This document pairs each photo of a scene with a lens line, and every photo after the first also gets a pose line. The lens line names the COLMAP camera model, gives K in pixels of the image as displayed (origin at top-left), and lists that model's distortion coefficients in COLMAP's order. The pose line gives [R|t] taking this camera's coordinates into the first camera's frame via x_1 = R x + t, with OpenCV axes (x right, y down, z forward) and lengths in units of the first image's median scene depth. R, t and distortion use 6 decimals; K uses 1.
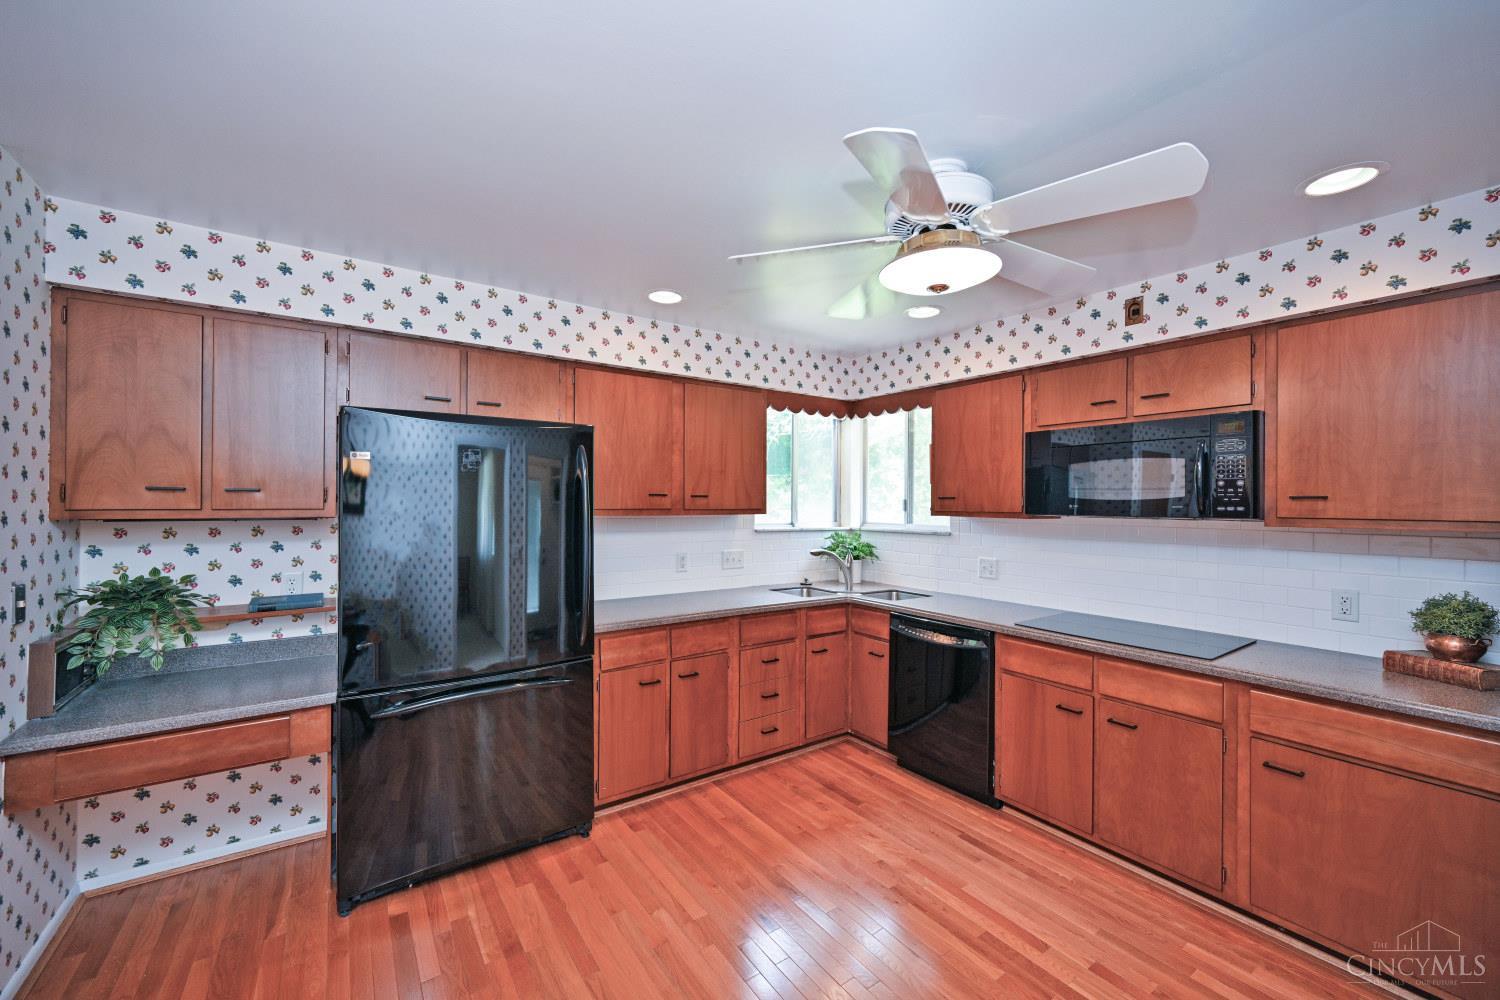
lens RADIAL K [[594.2, 0, 753.5], [0, 594.2, 500.9], [0, 0, 1]] dist [-0.001217, 0.000222]
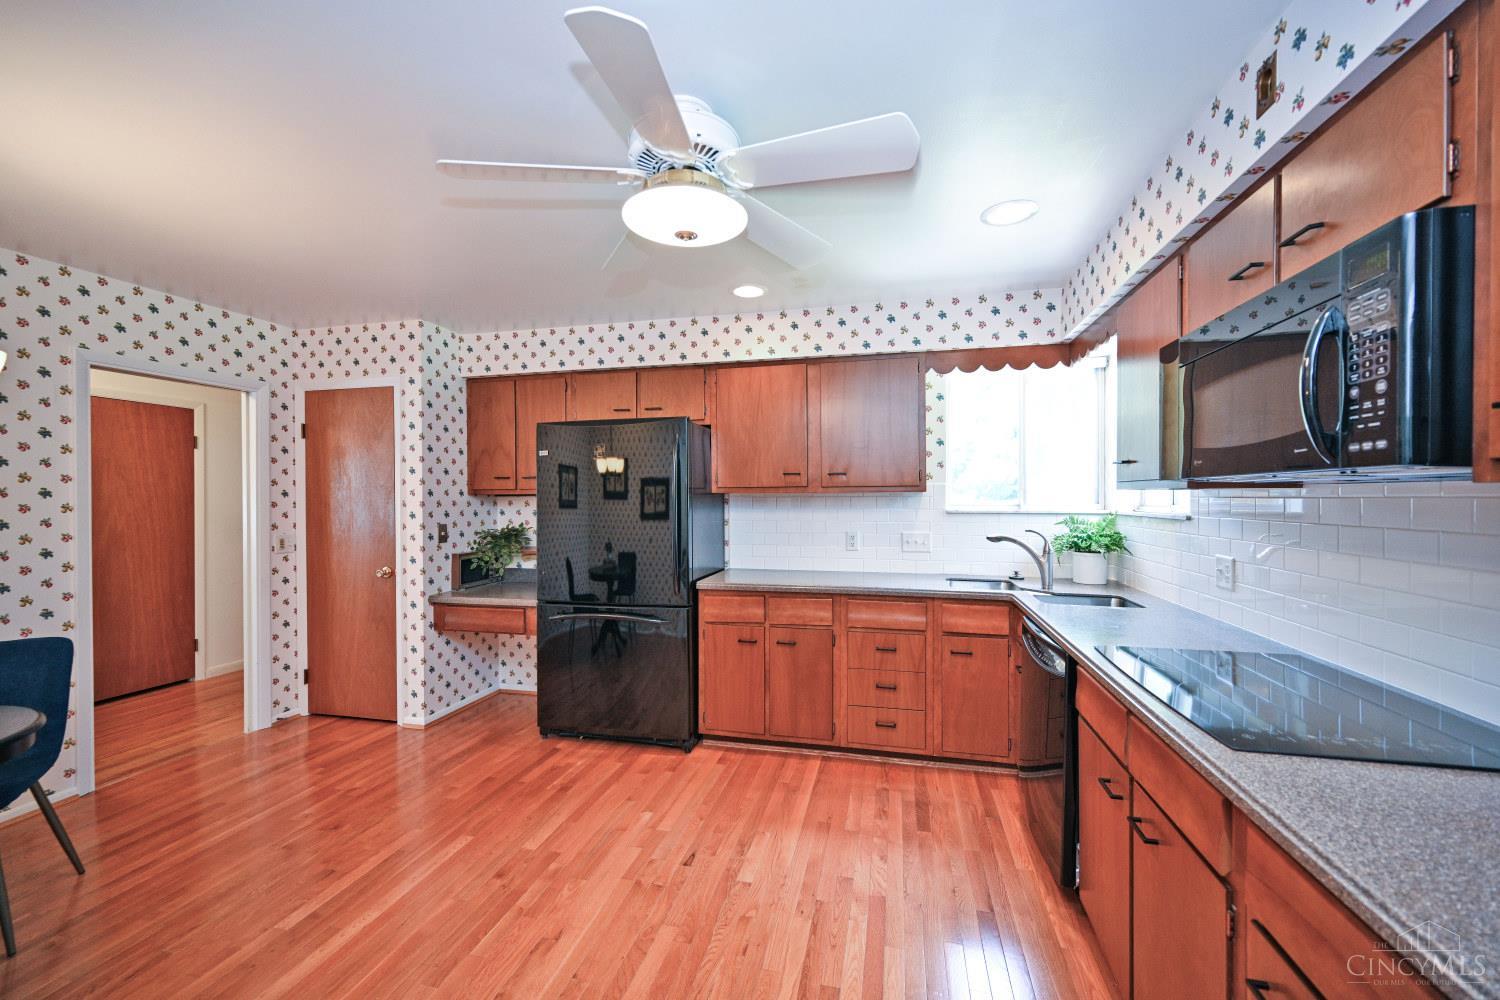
lens RADIAL K [[594.2, 0, 753.5], [0, 594.2, 500.9], [0, 0, 1]] dist [-0.001217, 0.000222]
pose [[0.656991, -0.004800, -0.753883, 0.660399], [0.010964, 0.999935, 0.003188, 0.038506], [0.753818, -0.010360, 0.657001, 0.273315]]
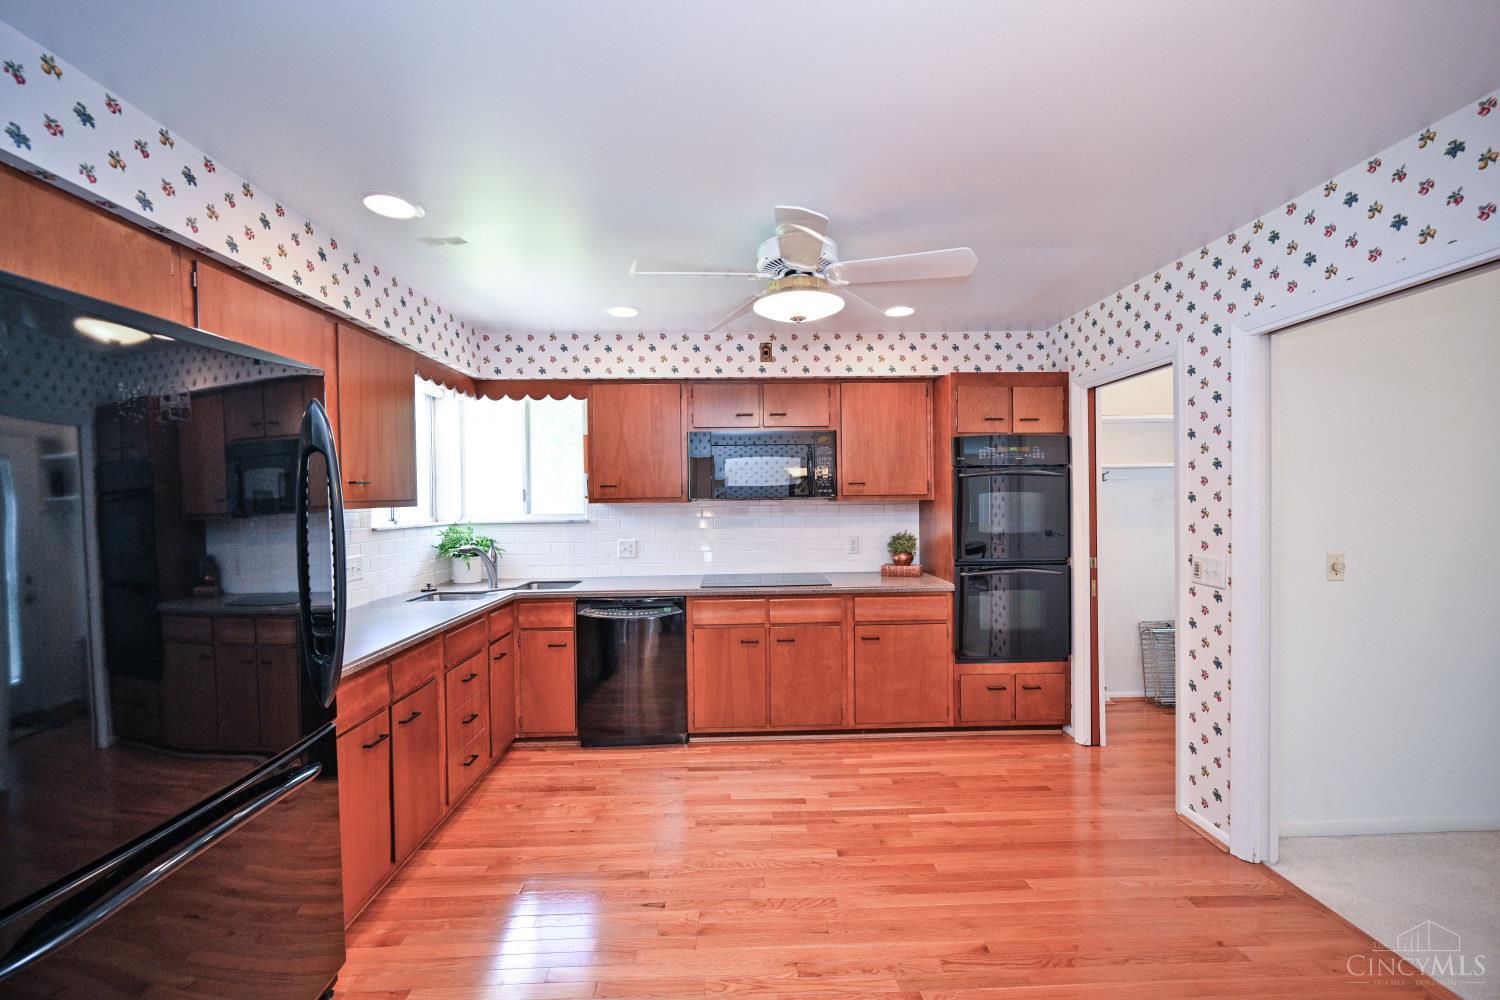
lens RADIAL K [[592.5, 0, 755.8], [0, 592.5, 505.0], [0, 0, 1]] dist [0.000284, 0.000179]
pose [[0.548526, -0.025260, 0.835752, -0.502638], [0.014035, 0.999681, 0.021003, 0.012472], [-0.836016, 0.000209, 0.548705, 0.220897]]
